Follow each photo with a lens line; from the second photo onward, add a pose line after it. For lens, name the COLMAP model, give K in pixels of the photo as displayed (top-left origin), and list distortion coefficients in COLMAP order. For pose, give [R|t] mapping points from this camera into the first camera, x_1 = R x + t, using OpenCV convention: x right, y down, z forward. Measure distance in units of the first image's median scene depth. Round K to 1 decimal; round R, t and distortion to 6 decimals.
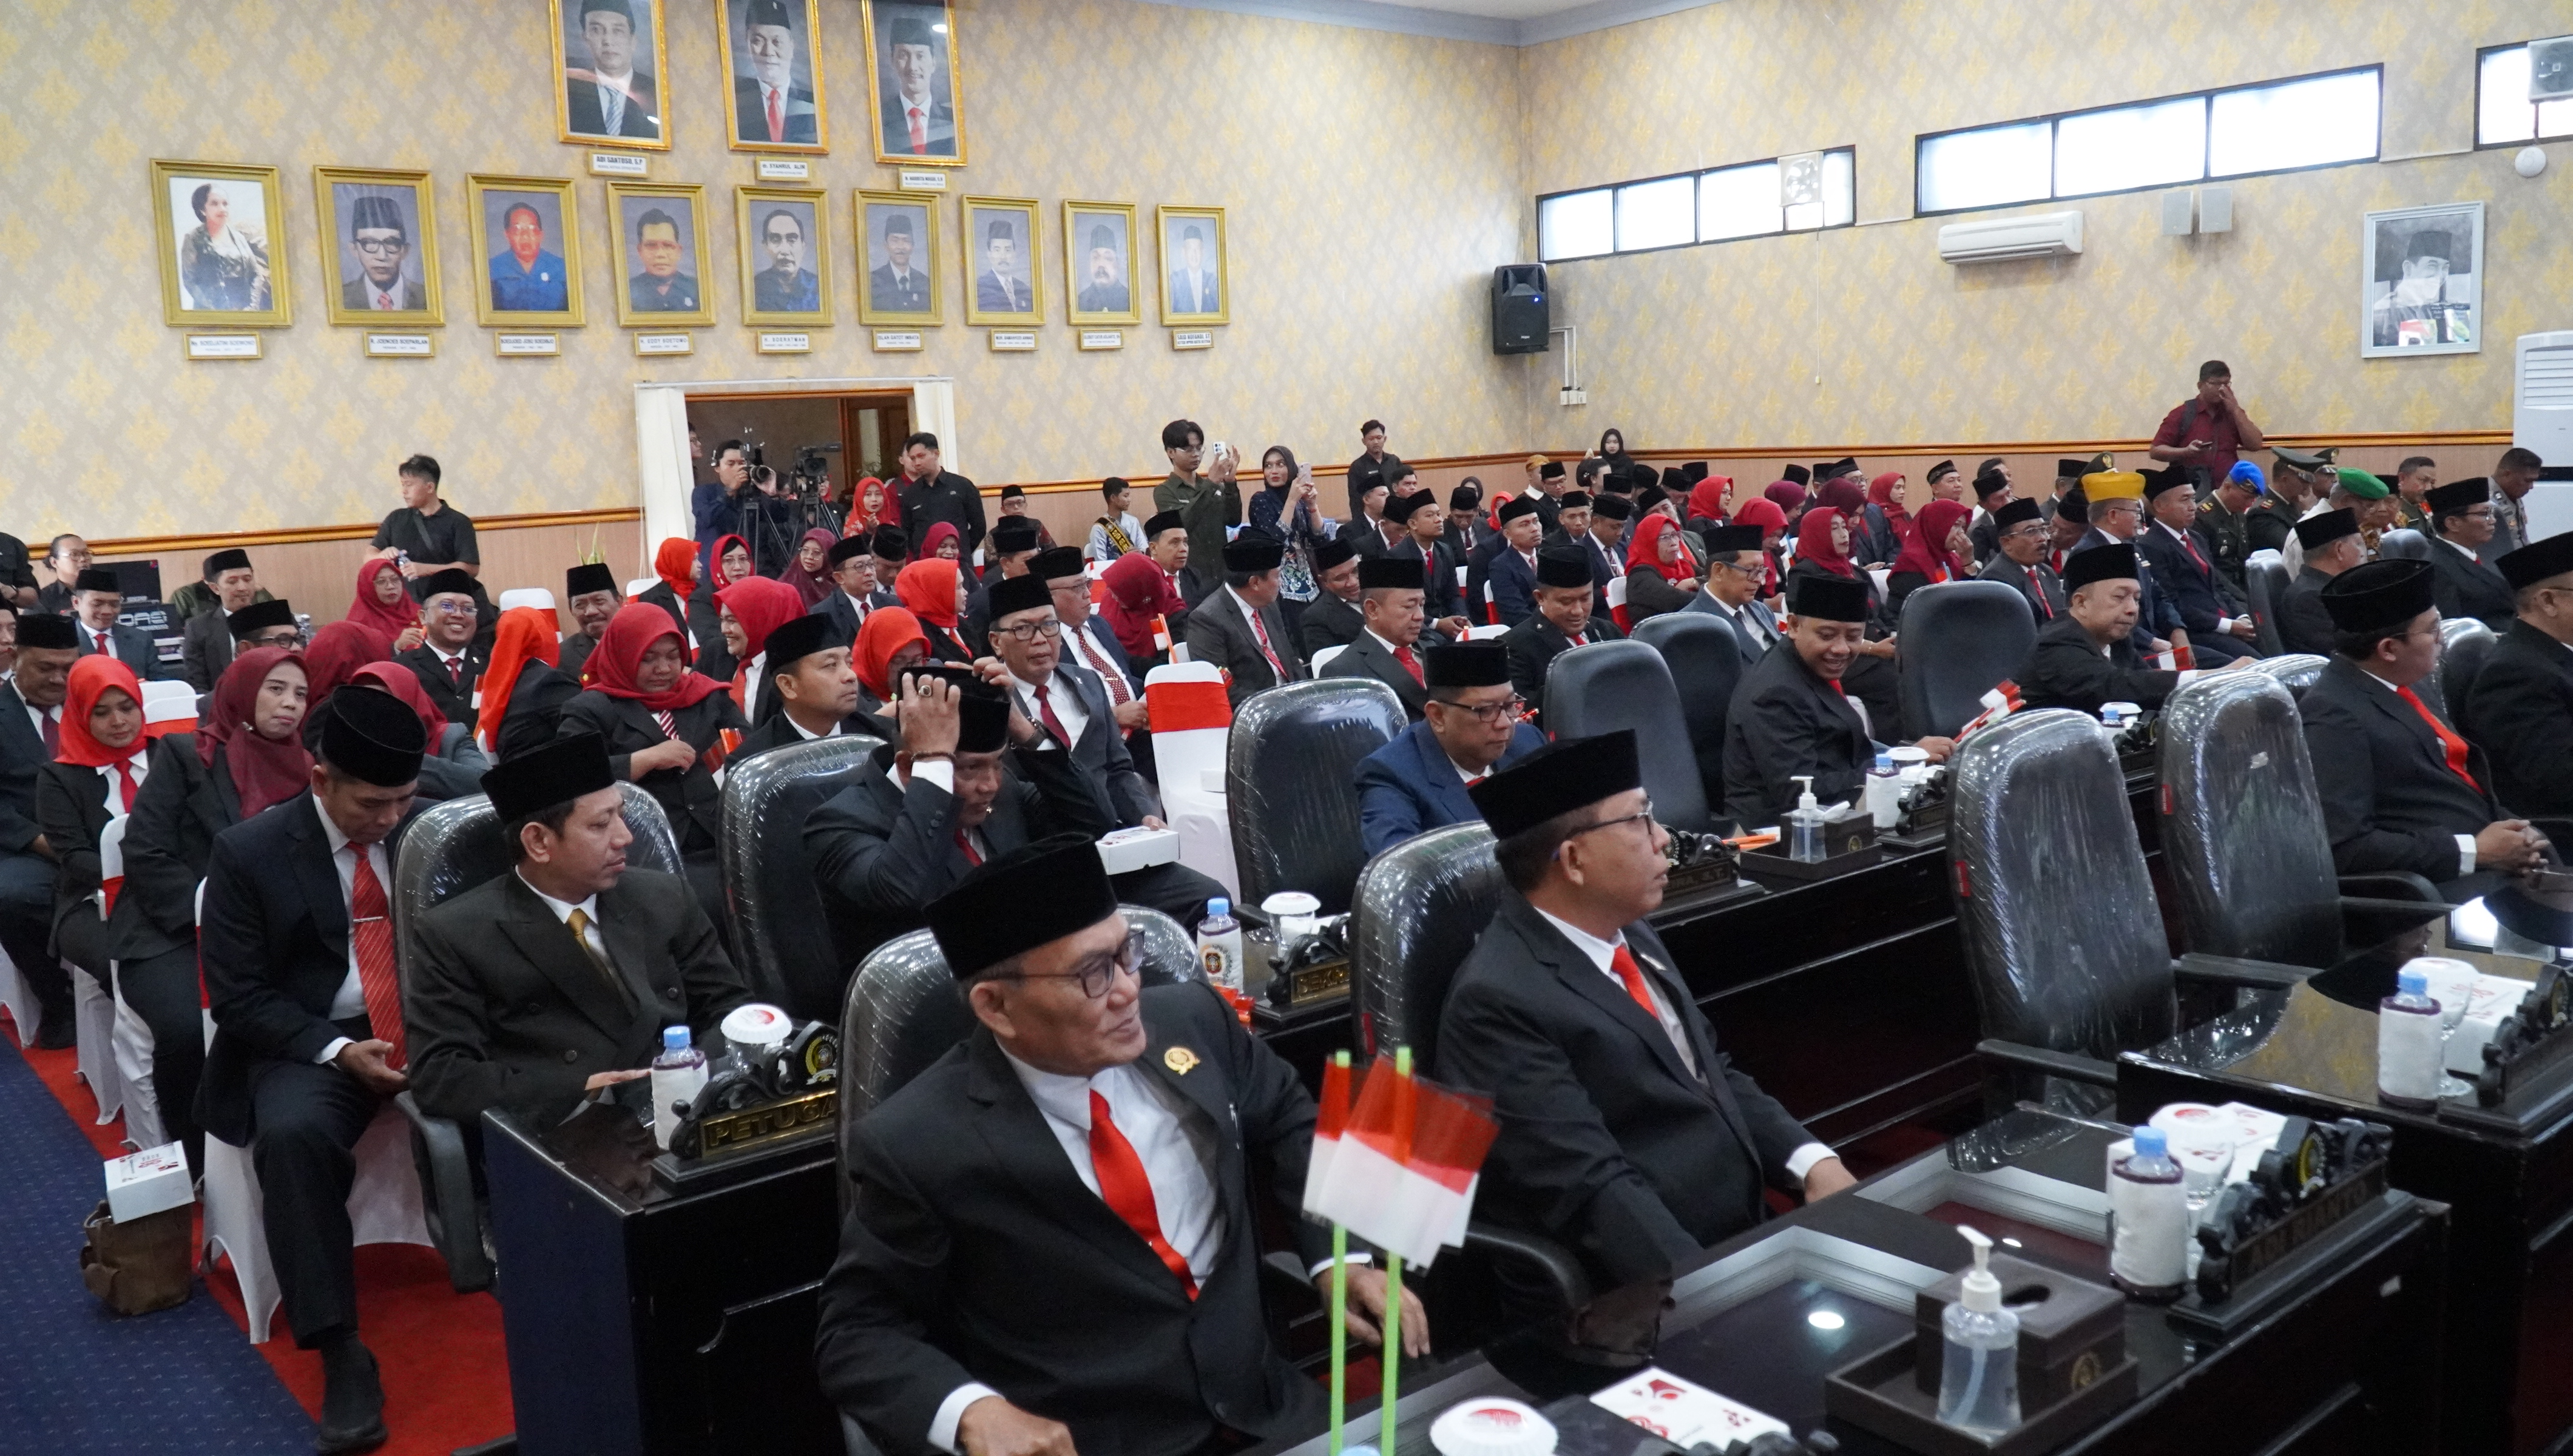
lens RADIAL K [[2059.0, 0, 1287.9], [0, 2059.0, 724.4], [0, 0, 1]] dist [-0.009064, -0.007696]
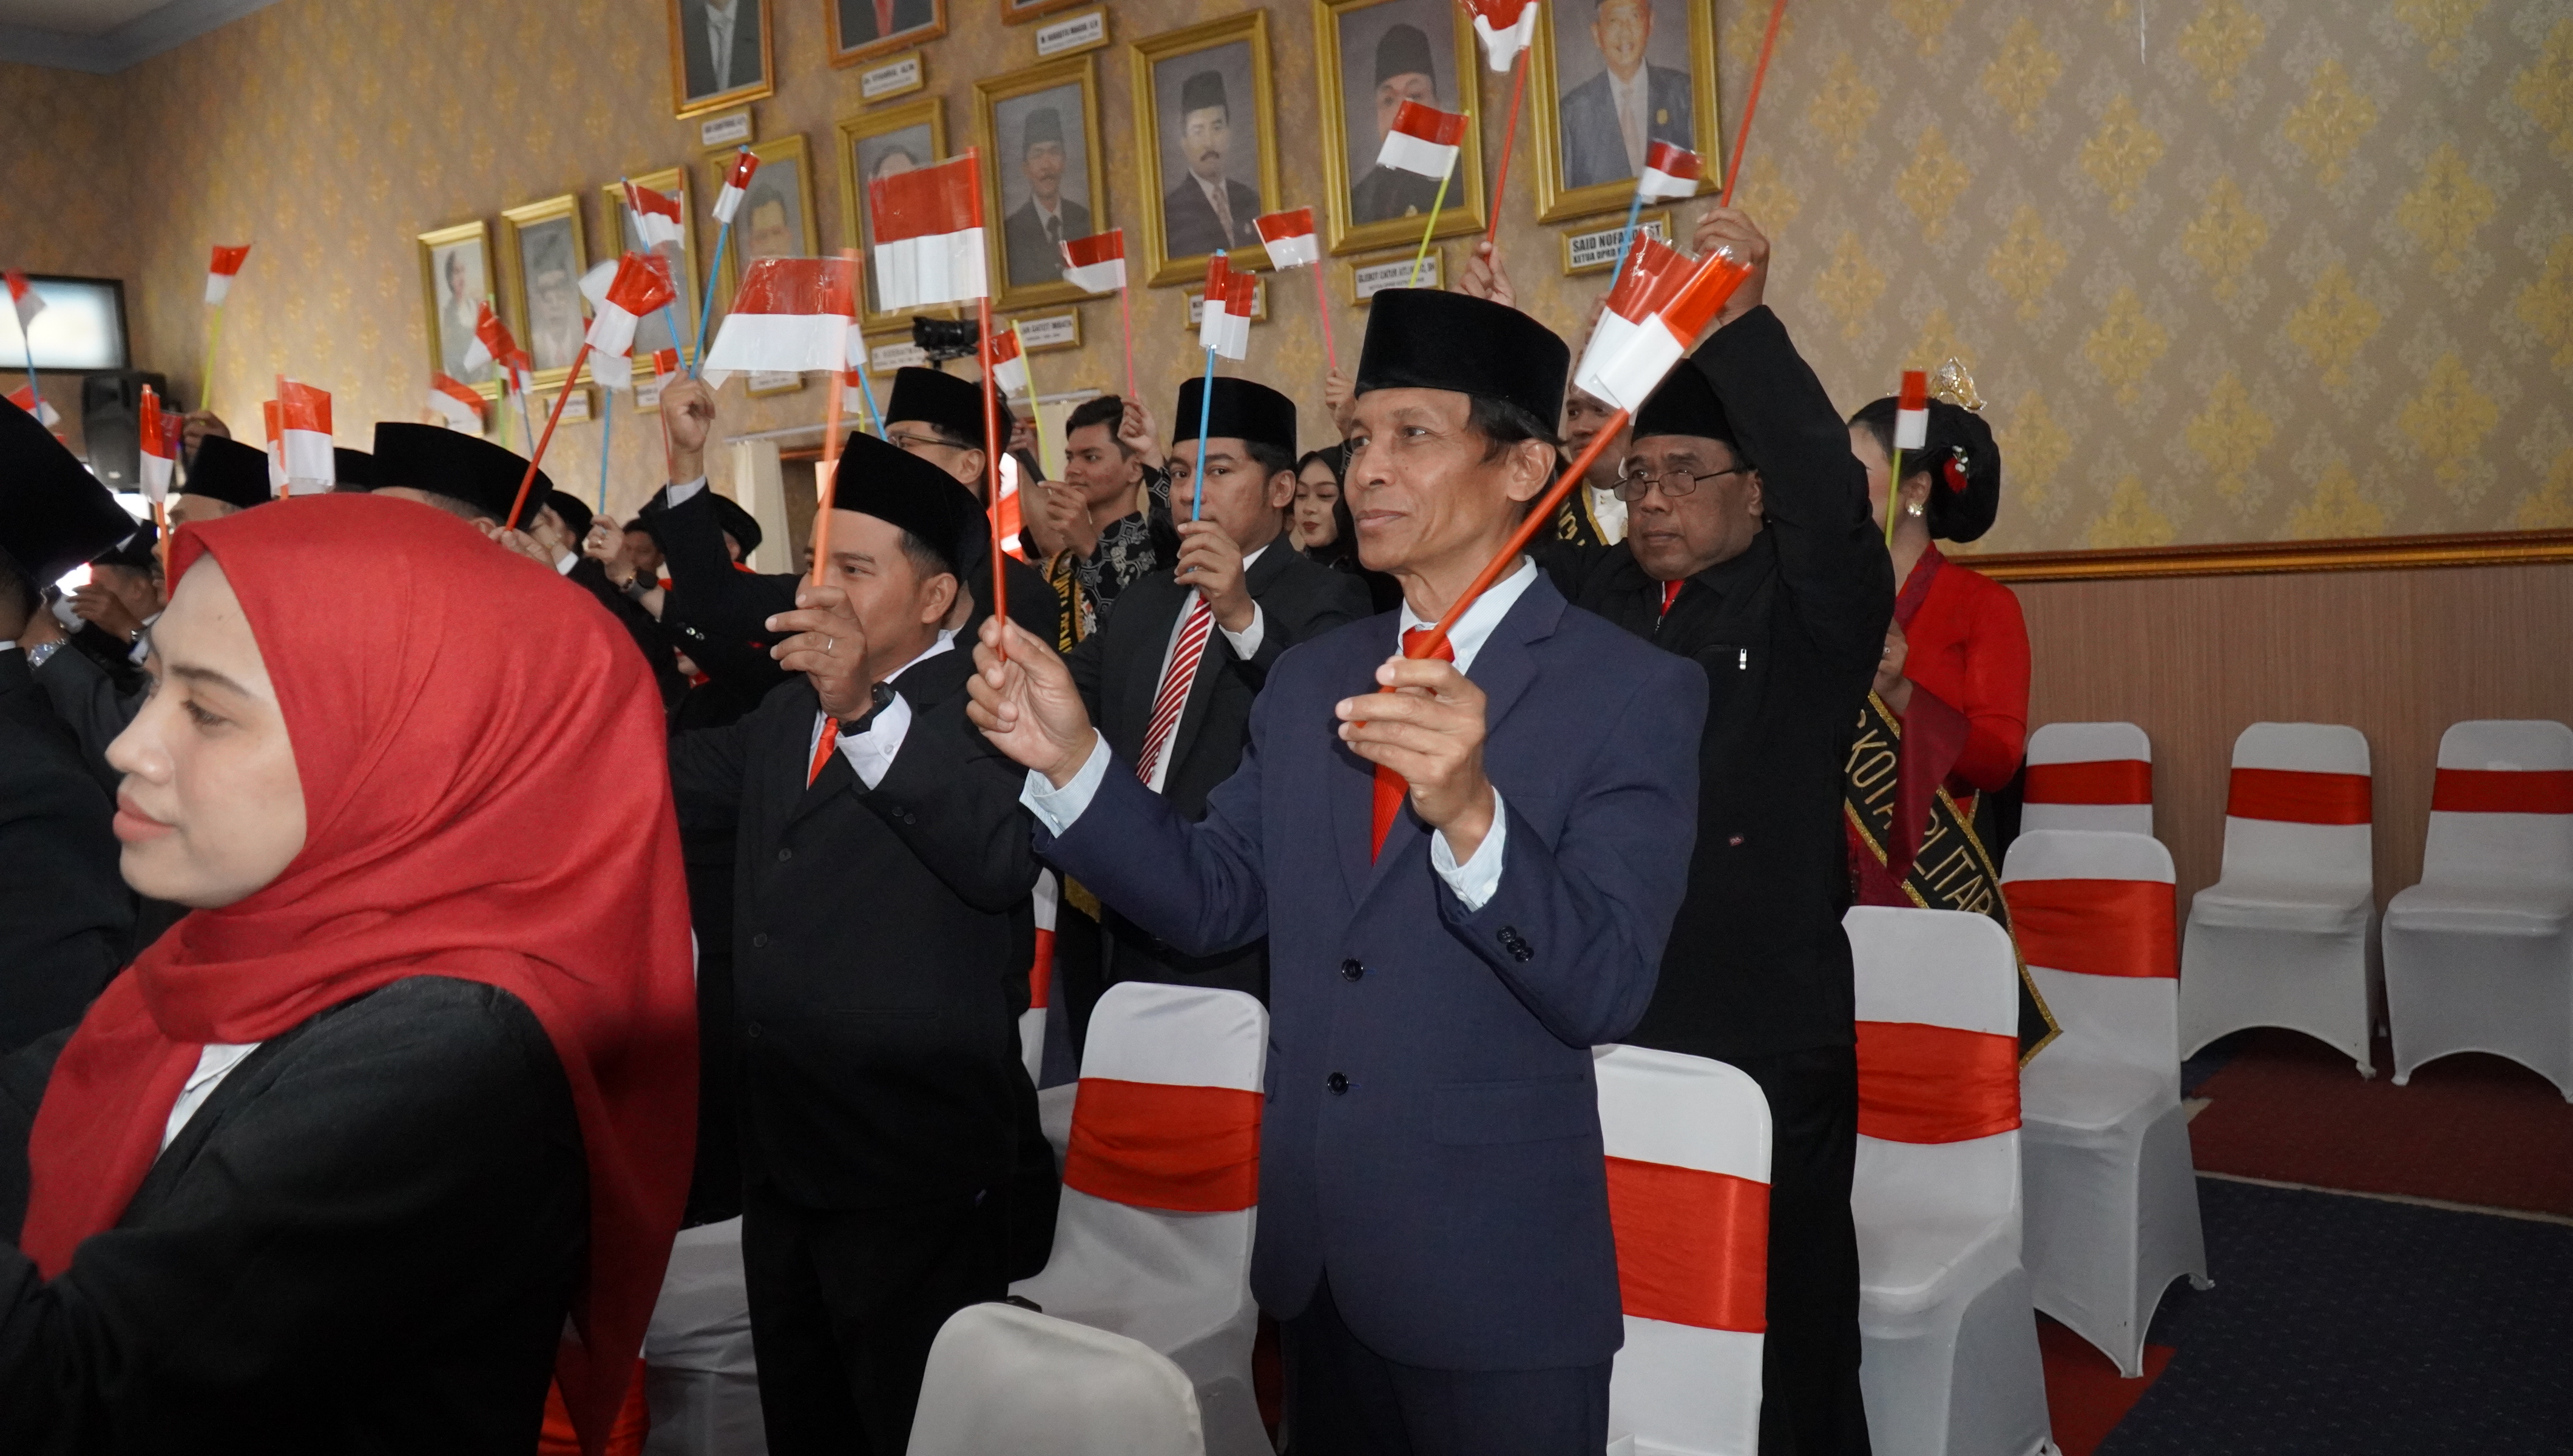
lens RADIAL K [[2059.0, 0, 1285.8], [0, 2059.0, 727.2], [0, 0, 1]] dist [-0.009064, -0.007696]
pose [[0.195490, 0.125412, -0.972654, 0.423839], [-0.083766, 0.990301, 0.110852, -0.160999], [0.977122, 0.059805, 0.204099, 1.043069]]
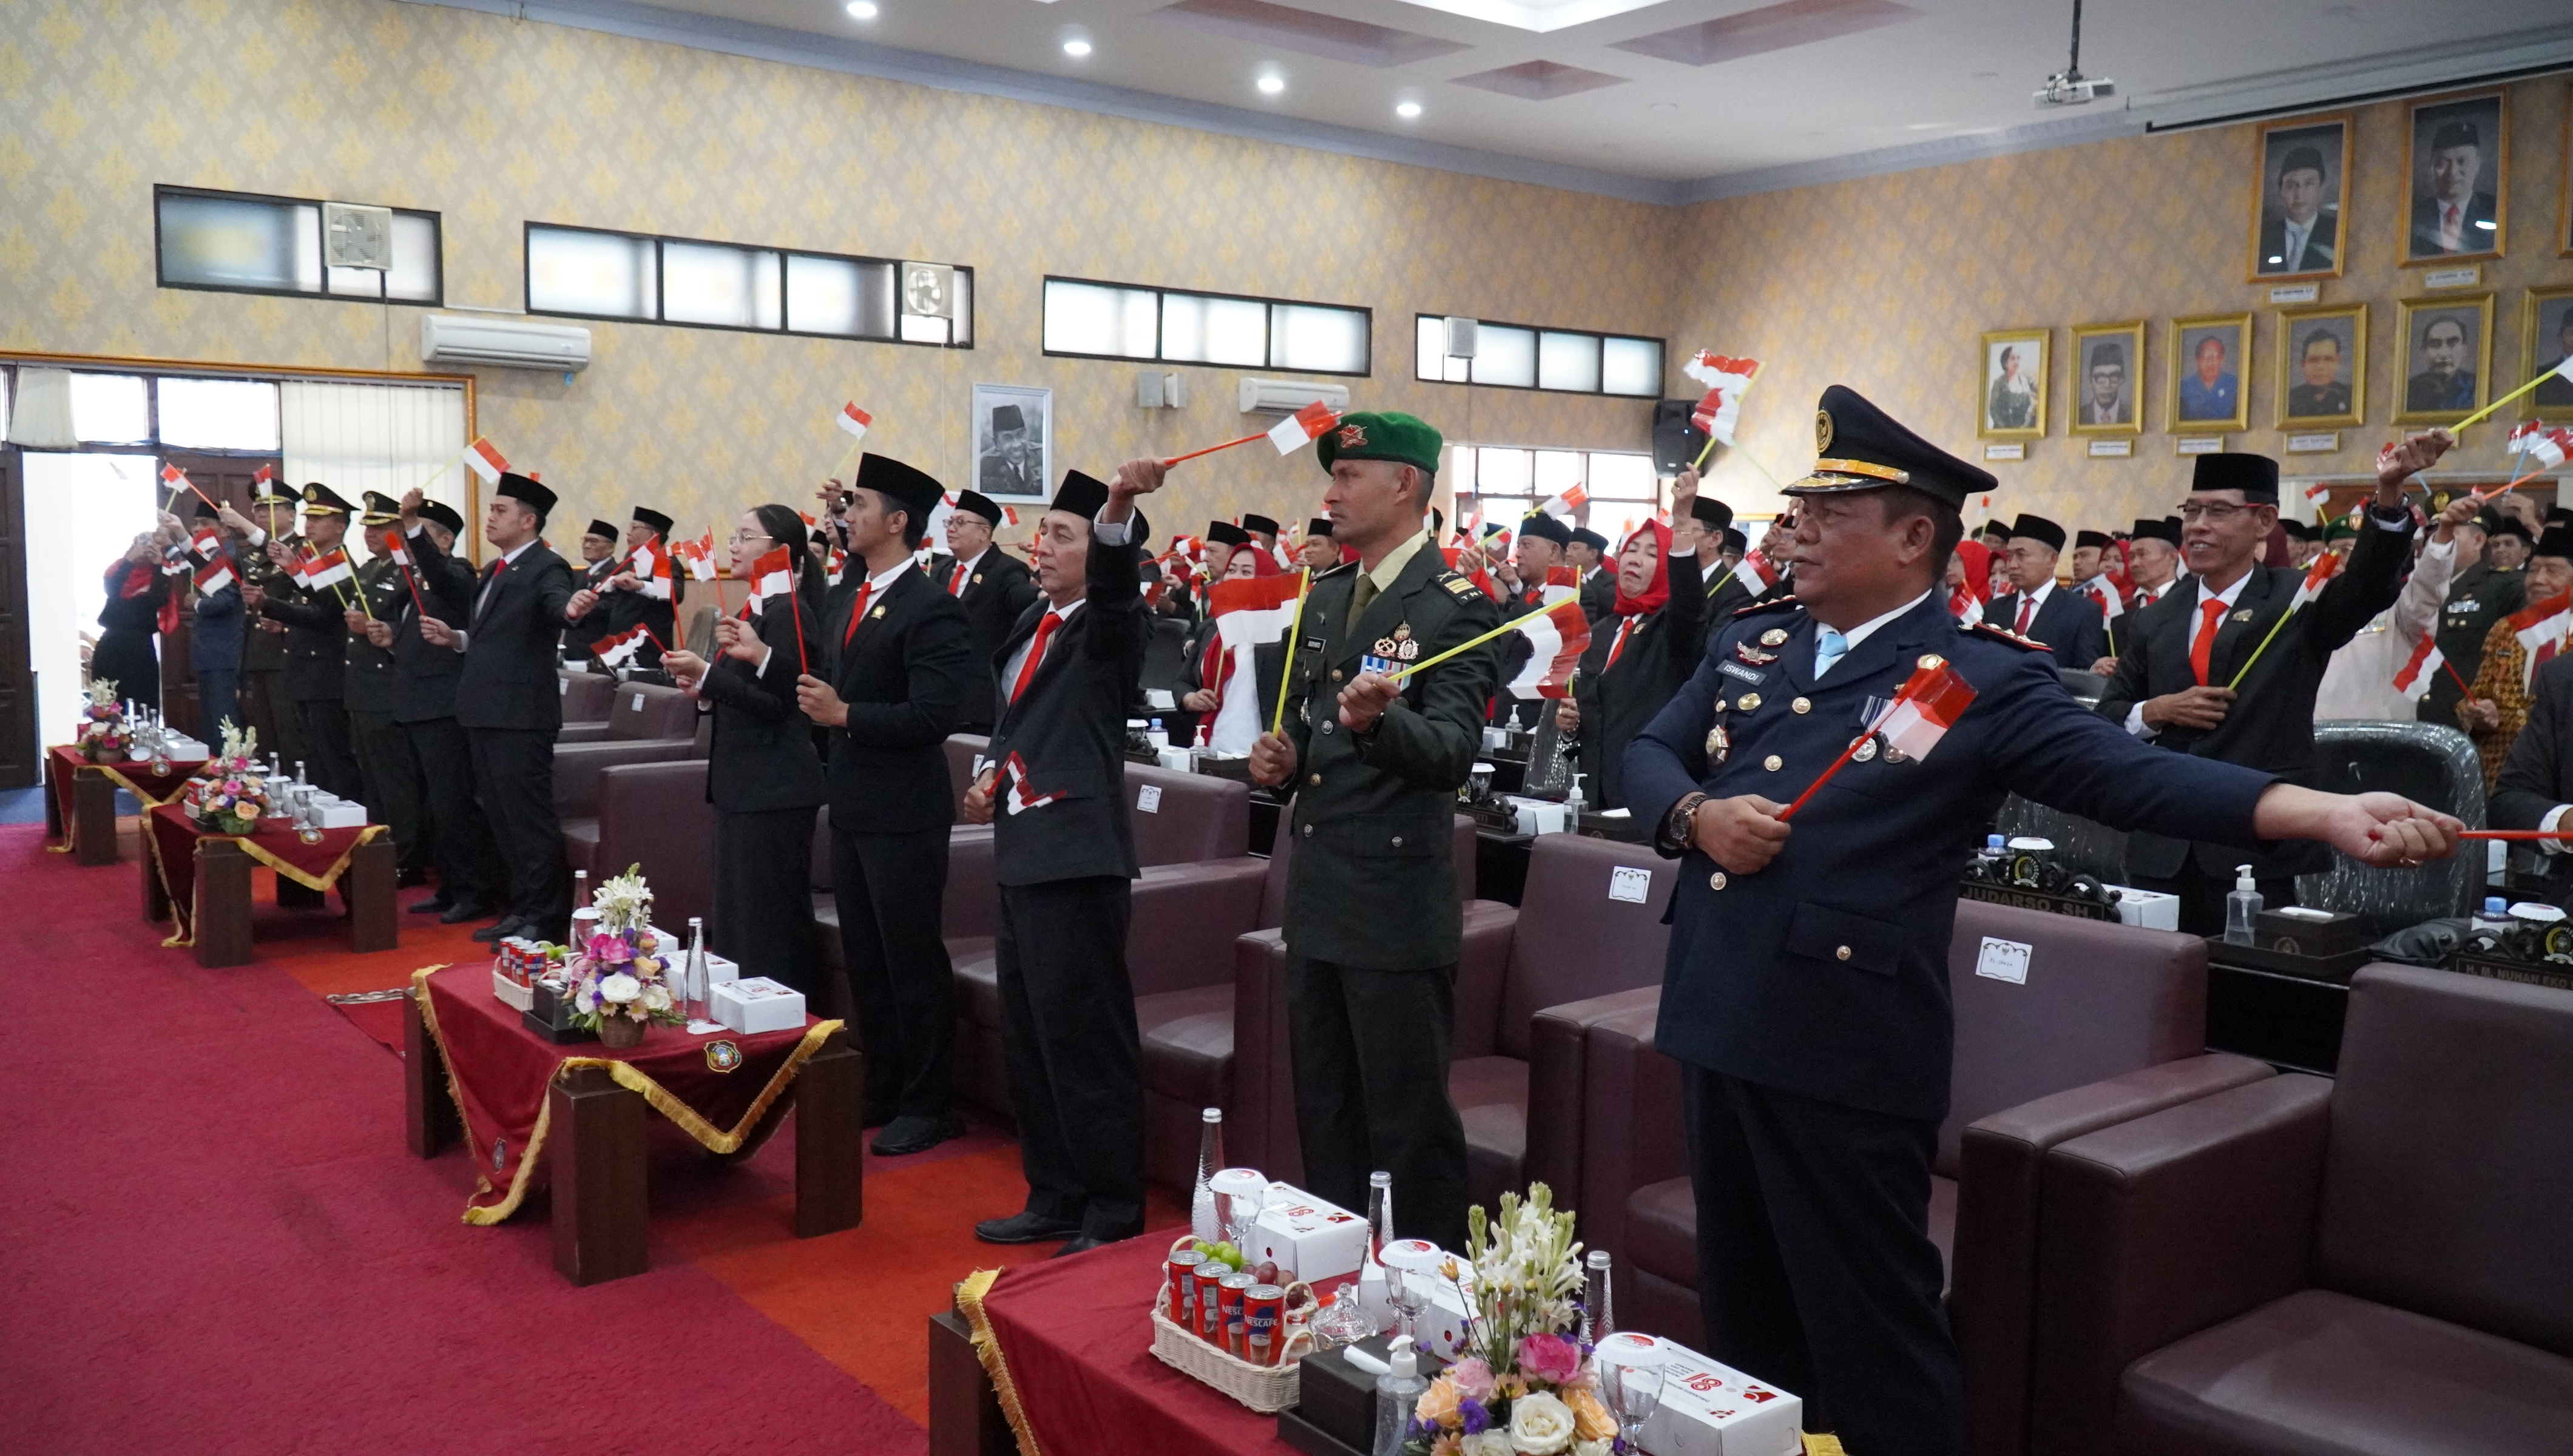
lens RADIAL K [[2059.0, 0, 1288.4], [0, 2059.0, 725.9], [0, 0, 1]] dist [-0.009064, -0.007696]
pose [[-0.031681, 0.128433, -0.991212, 0.902373], [-0.149644, 0.979922, 0.131753, -0.094773], [0.988232, 0.152503, -0.011826, 0.466404]]
